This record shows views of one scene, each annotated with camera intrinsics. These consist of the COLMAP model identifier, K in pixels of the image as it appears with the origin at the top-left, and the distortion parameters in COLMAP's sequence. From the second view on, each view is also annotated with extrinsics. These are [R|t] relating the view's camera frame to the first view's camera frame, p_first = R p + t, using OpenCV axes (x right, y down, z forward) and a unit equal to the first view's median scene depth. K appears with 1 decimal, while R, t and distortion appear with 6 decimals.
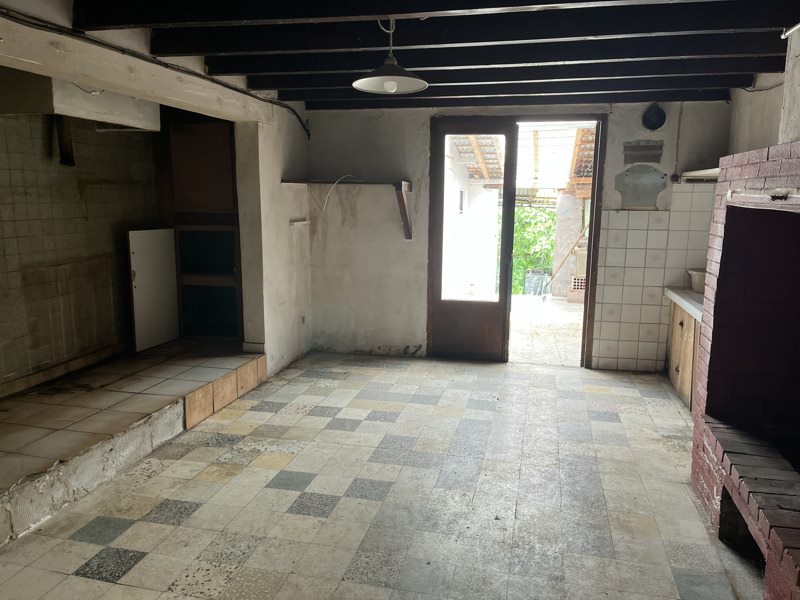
lens RADIAL K [[610.6, 0, 400.0], [0, 610.6, 300.0], [0, 0, 1]] dist [0.009107, 0.001098]
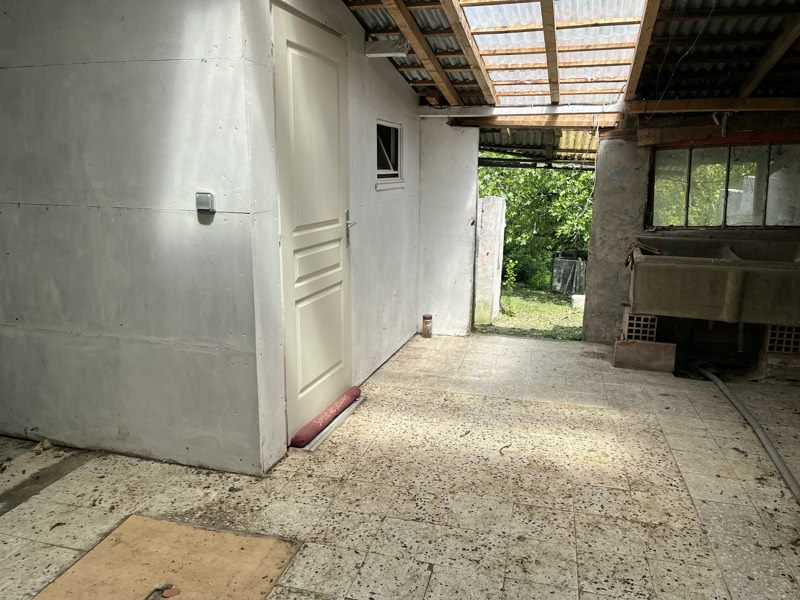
lens RADIAL K [[610.6, 0, 400.0], [0, 610.6, 300.0], [0, 0, 1]] dist [0.009107, 0.001098]
pose [[0.998552, 0.011978, -0.052438, 0.109563], [-0.009460, 0.998802, 0.048008, -0.056558], [0.052951, -0.047442, 0.997470, 0.431217]]
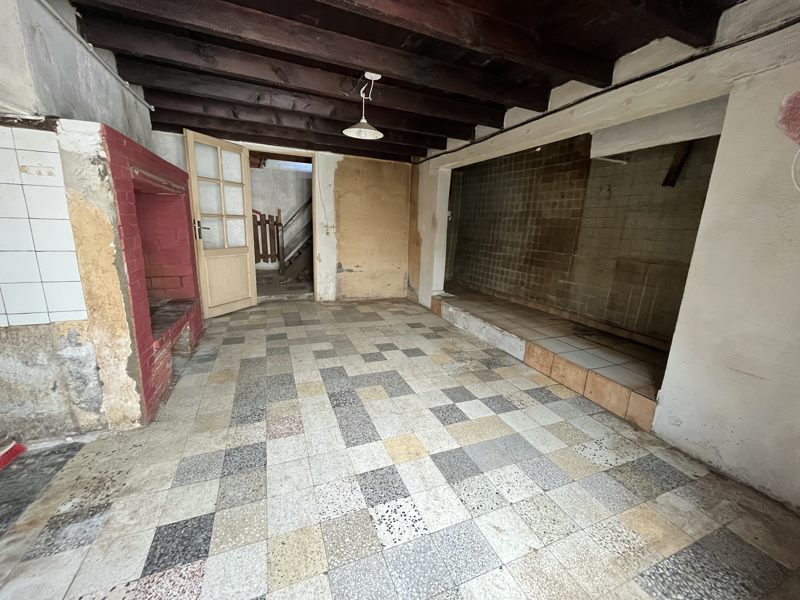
lens RADIAL K [[320.2, 0, 400.0], [0, 320.2, 300.0], [0, 0, 1]] dist [-0.002436, -0.000150]
pose [[-0.812751, 0.094008, -0.574977, 0.329536], [-0.140272, 0.926291, 0.349727, -0.159335], [0.565473, 0.364894, -0.739657, 1.302491]]
